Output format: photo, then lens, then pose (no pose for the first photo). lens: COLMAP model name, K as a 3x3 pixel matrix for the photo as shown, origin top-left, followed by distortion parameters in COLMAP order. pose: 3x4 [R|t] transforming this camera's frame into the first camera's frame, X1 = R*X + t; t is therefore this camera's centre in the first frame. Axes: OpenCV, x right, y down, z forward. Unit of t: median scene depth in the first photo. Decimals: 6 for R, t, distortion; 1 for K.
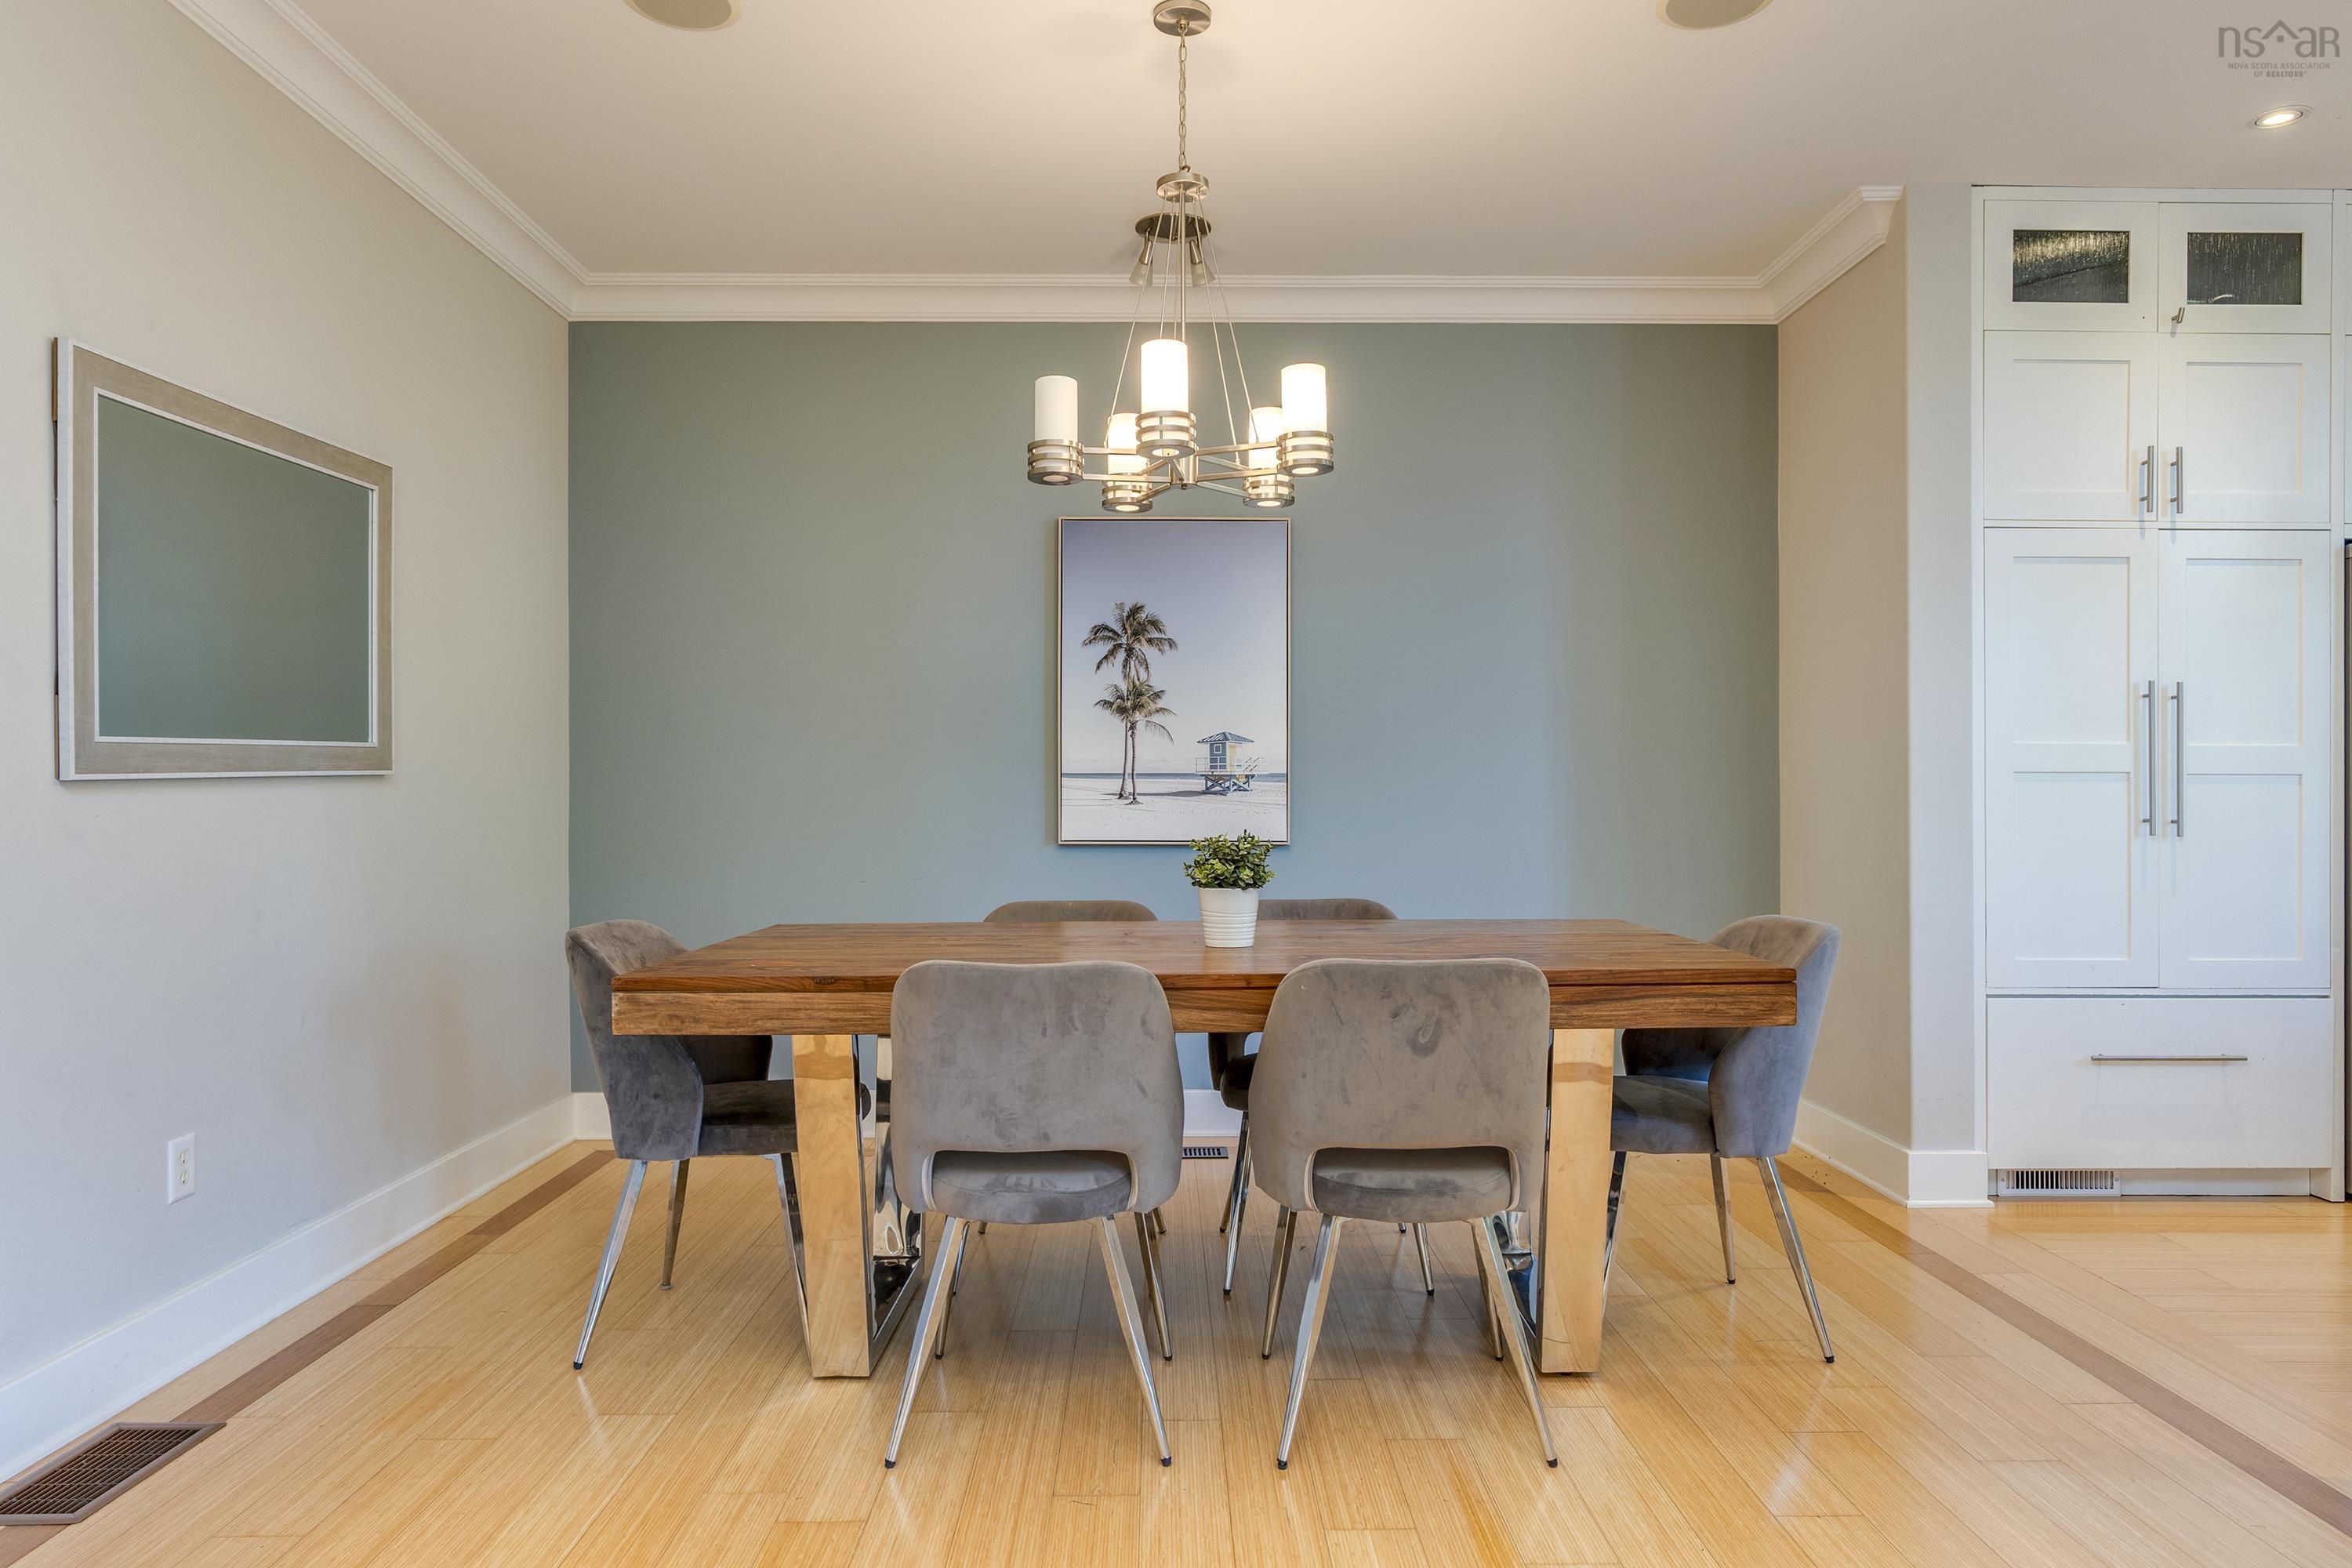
lens RADIAL K [[1428.3, 0, 1175.0], [0, 1428.3, 780.7], [0, 0, 1]] dist [0.008063, -0.004160]
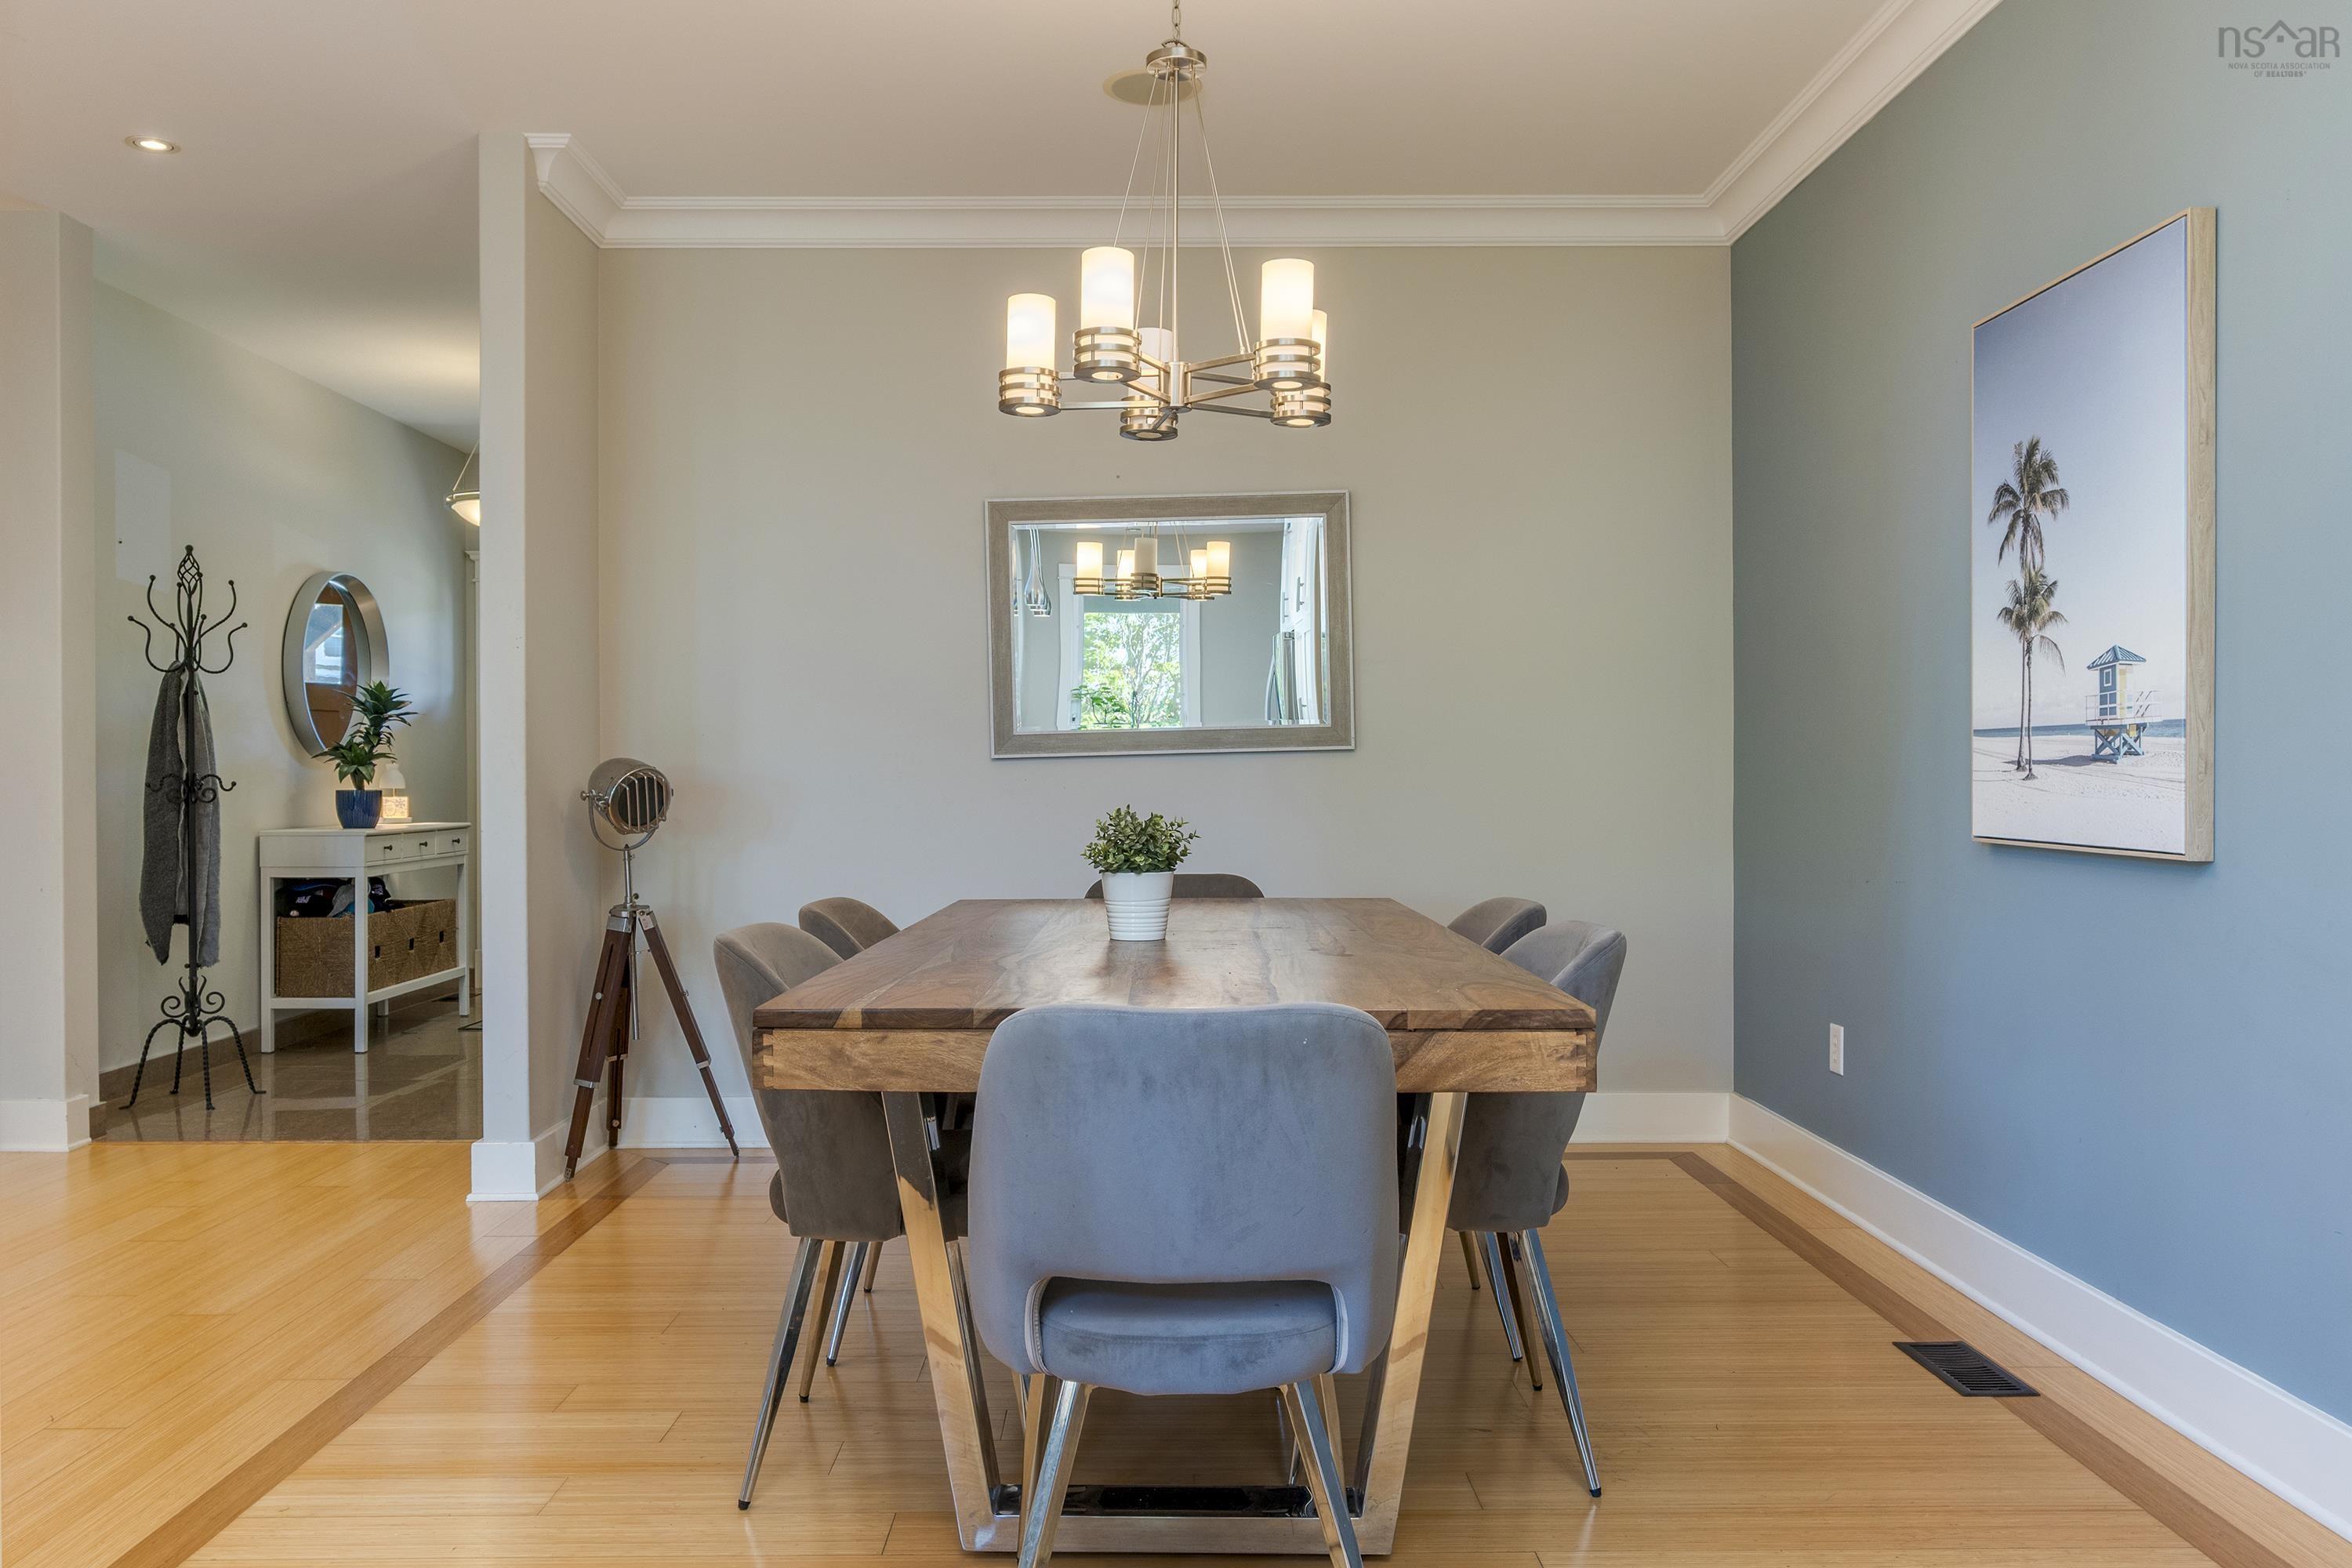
lens RADIAL K [[1771.1, 0, 1169.9], [0, 1771.1, 763.8], [0, 0, 1]] dist [-0.003124, -0.001132]
pose [[-0.005689, -0.004235, -0.999975, 0.706117], [0.000355, 0.999991, -0.004237, 0.013161], [0.999984, -0.000380, -0.005688, 0.647807]]
